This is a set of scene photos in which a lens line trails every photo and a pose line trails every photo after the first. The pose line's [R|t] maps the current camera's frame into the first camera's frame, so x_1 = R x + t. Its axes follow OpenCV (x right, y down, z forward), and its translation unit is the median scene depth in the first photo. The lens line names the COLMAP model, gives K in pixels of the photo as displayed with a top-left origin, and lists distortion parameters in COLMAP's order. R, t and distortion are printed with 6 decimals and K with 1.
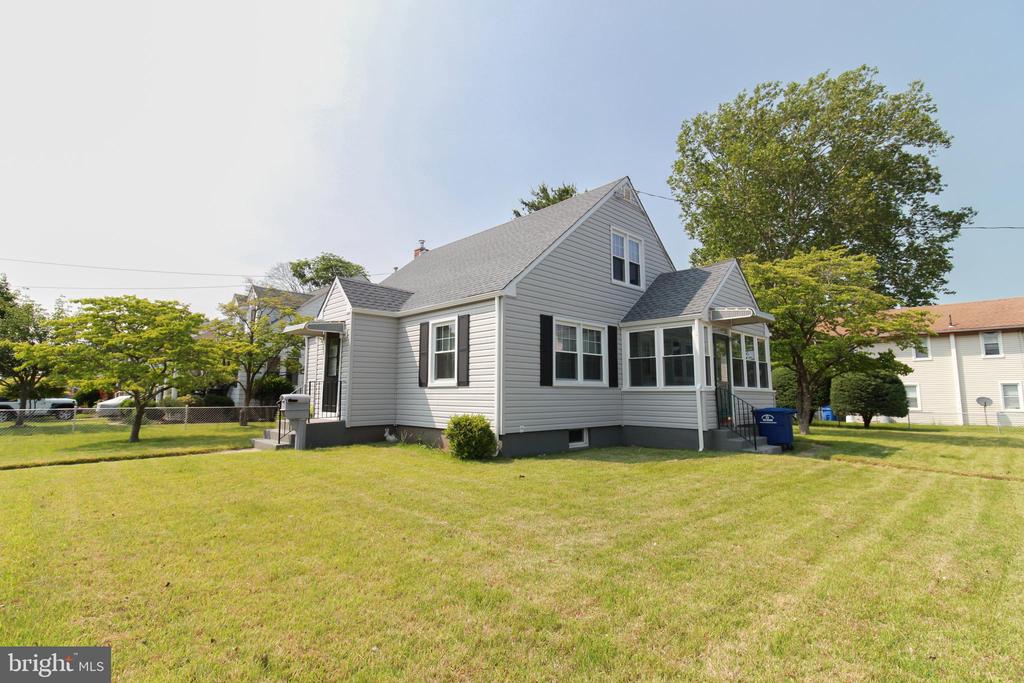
lens RADIAL K [[473.6, 0, 514.9], [0, 473.6, 337.6], [0, 0, 1]] dist [0.024910, -0.015930]
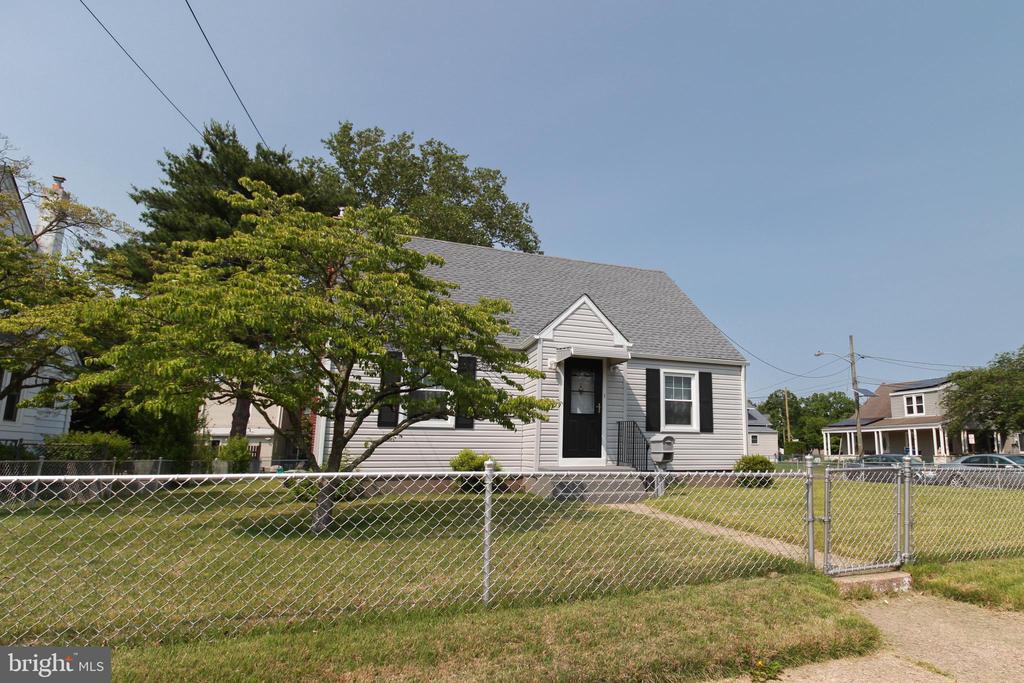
lens RADIAL K [[563.5, 0, 609.3], [0, 563.5, 355.9], [0, 0, 1]] dist [0.011453, -0.000847]
pose [[0.384695, 0.159230, 0.909206, -1.321850], [-0.113888, 0.985670, -0.124434, 0.102230], [-0.915991, -0.055679, 0.397316, 0.590275]]
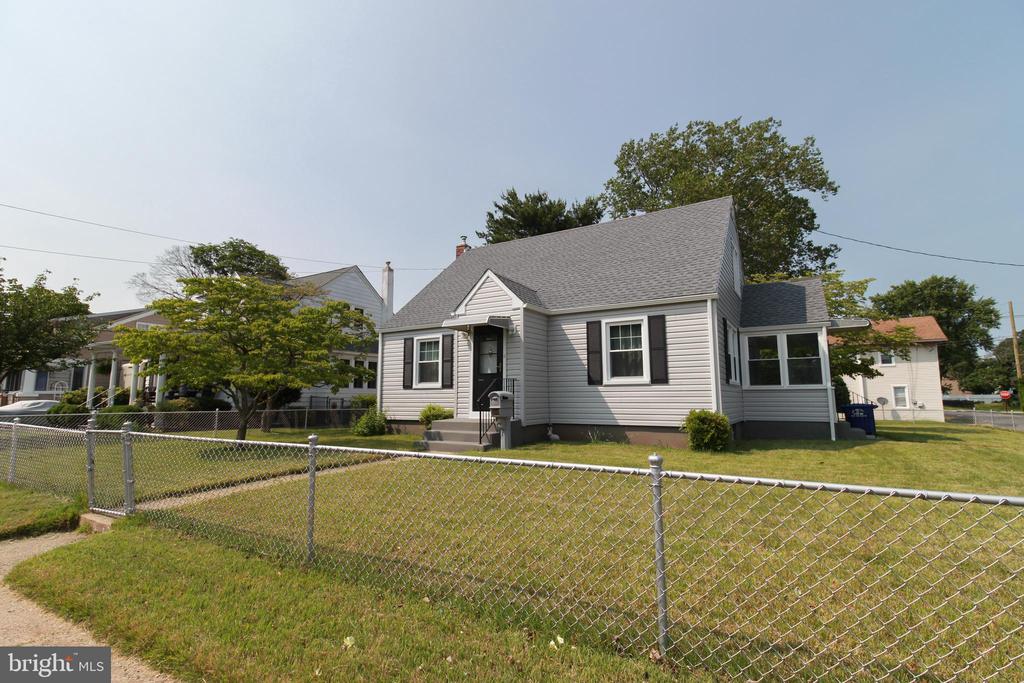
lens RADIAL K [[473.6, 0, 514.9], [0, 473.6, 337.6], [0, 0, 1]] dist [0.024910, -0.015930]
pose [[0.967795, 0.028164, 0.250158, -0.593157], [-0.025785, 0.999586, -0.012782, 0.020242], [-0.250414, 0.005920, 0.968121, 0.064361]]
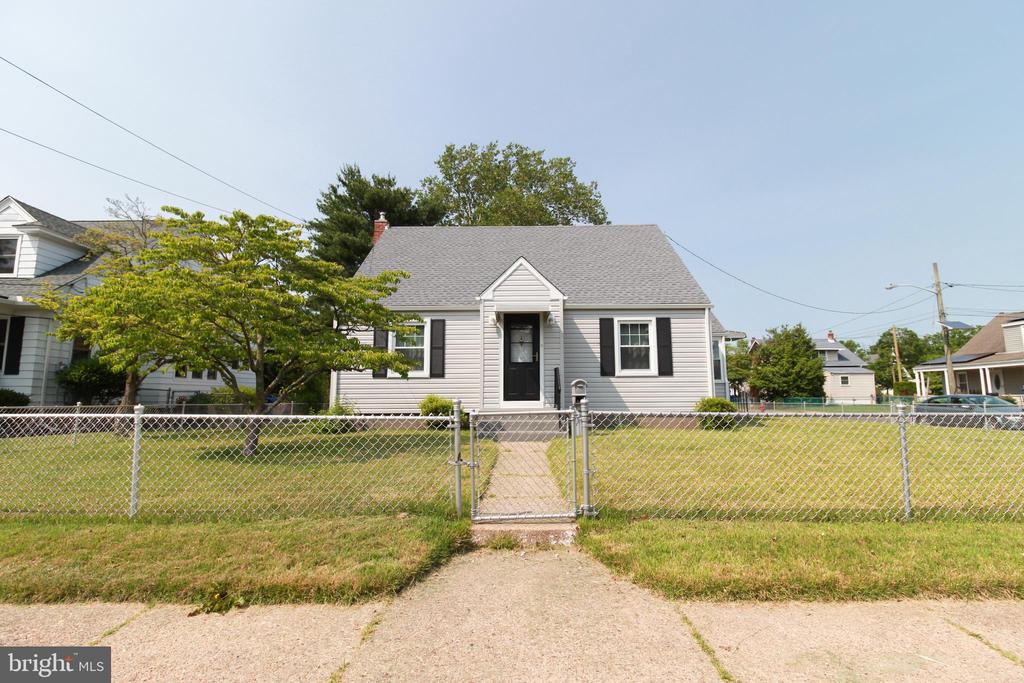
lens RADIAL K [[473.6, 0, 514.9], [0, 473.6, 337.6], [0, 0, 1]] dist [0.024910, -0.015930]
pose [[0.716798, 0.083130, 0.692308, -1.087689], [-0.078761, 0.996166, -0.038070, 0.071564], [-0.692818, -0.027239, 0.720597, 0.341452]]
